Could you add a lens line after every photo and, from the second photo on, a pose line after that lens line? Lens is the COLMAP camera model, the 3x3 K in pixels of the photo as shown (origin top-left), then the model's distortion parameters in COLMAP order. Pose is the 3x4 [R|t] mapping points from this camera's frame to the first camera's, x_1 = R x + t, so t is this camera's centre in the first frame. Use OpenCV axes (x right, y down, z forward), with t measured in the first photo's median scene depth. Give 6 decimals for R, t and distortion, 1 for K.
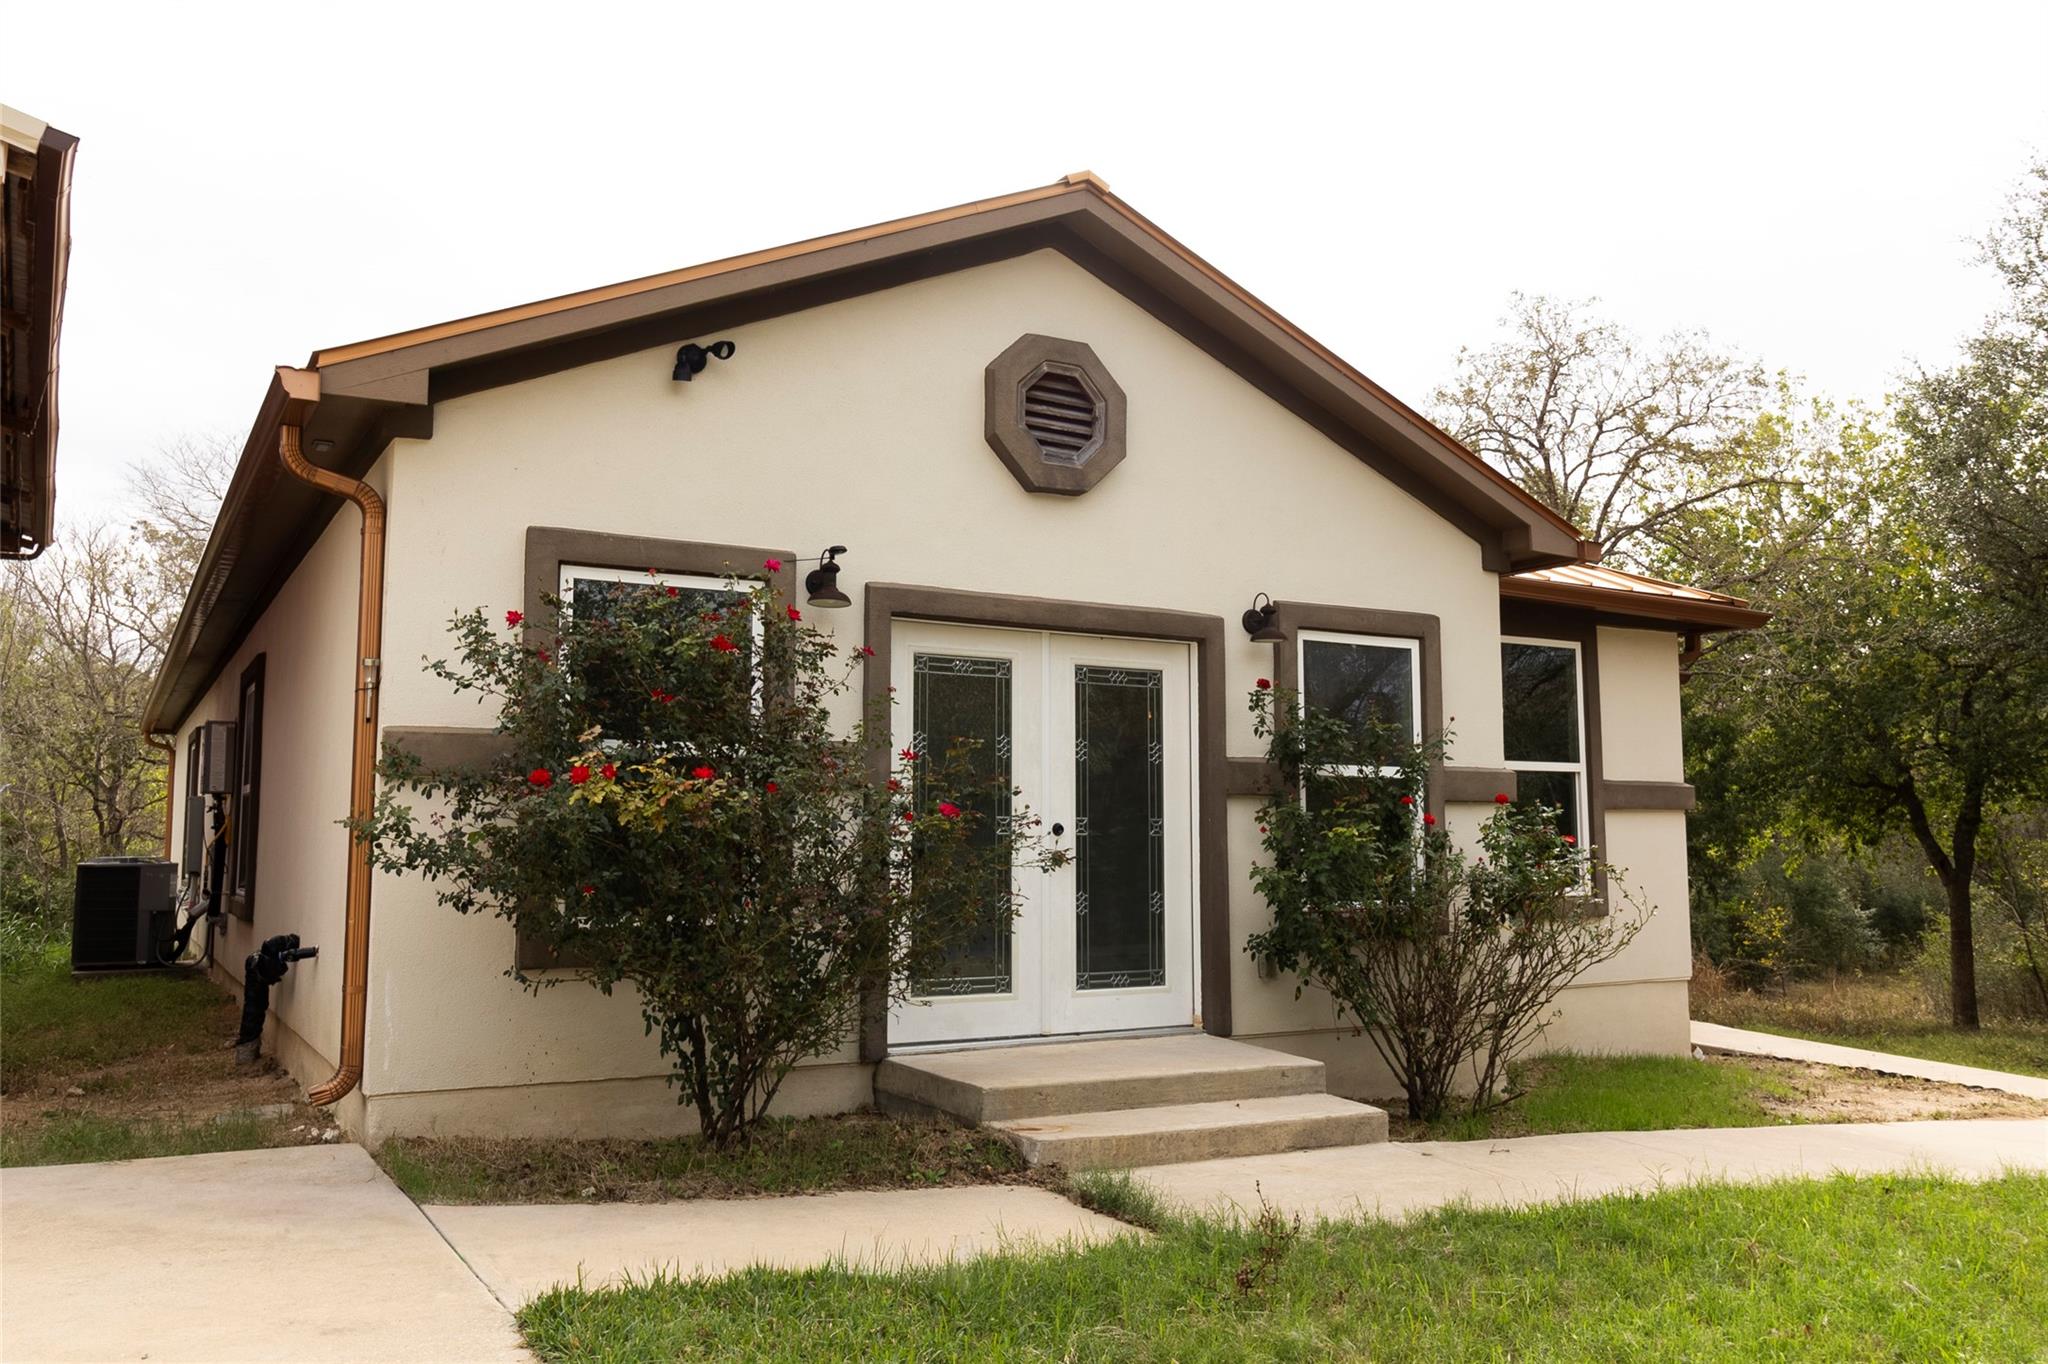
lens RADIAL K [[1588.8, 0, 1021.8], [0, 1588.8, 681.8], [0, 0, 1]] dist [-0.002354, -0.000682]
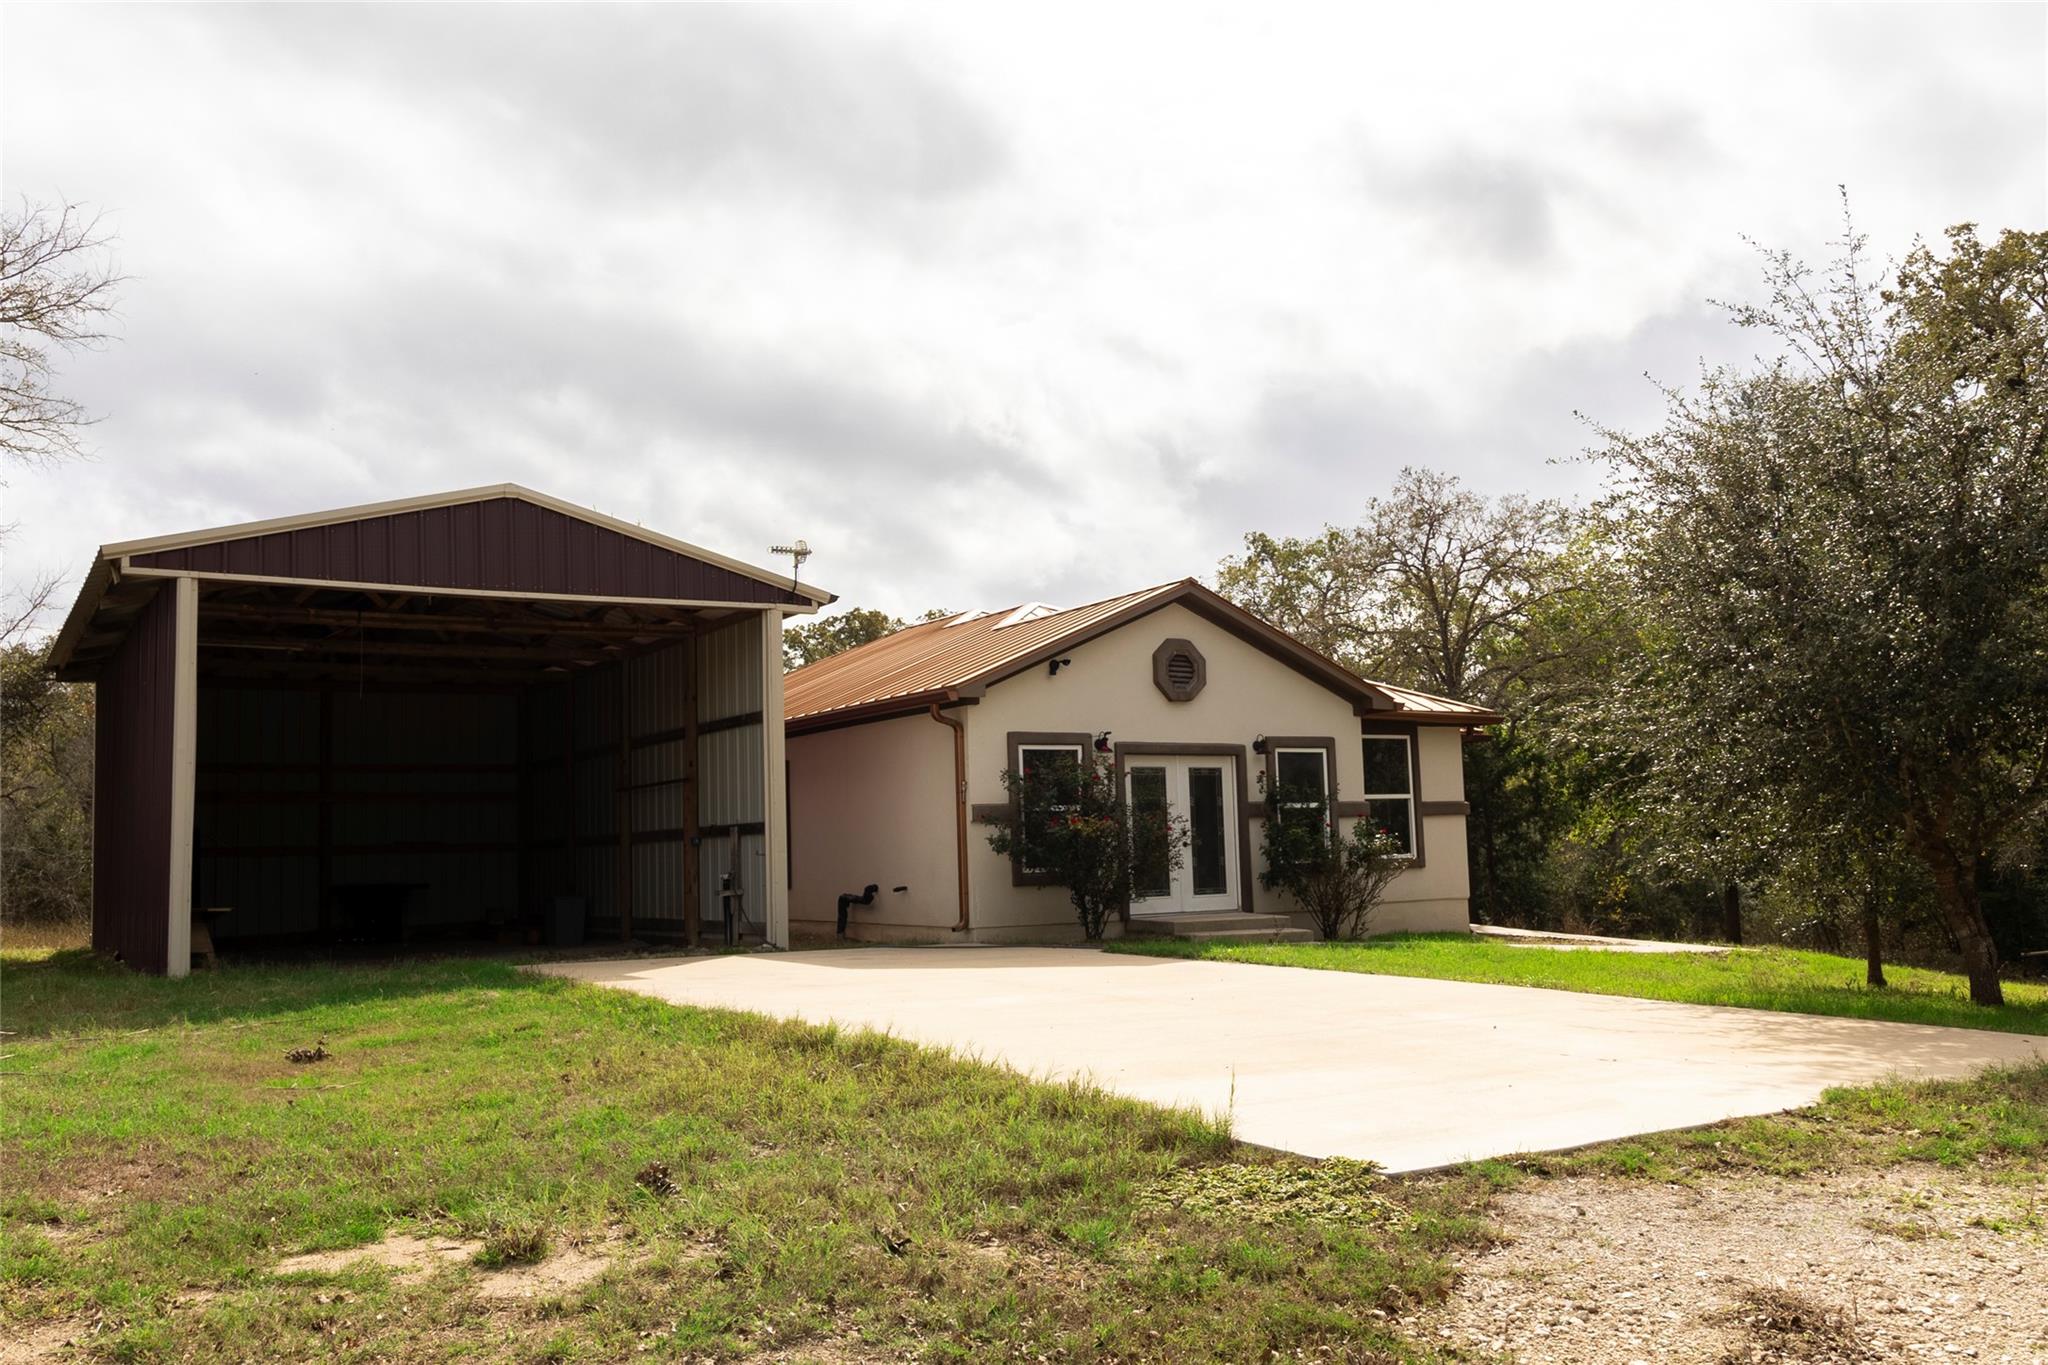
lens RADIAL K [[1680.6, 0, 1025.7], [0, 1680.6, 682.6], [0, 0, 1]] dist [0.001246, 0.000297]
pose [[0.999097, -0.025592, 0.033901, -0.305315], [0.025491, 0.999669, 0.003398, -0.158014], [-0.033977, -0.002531, 0.999419, -1.625885]]
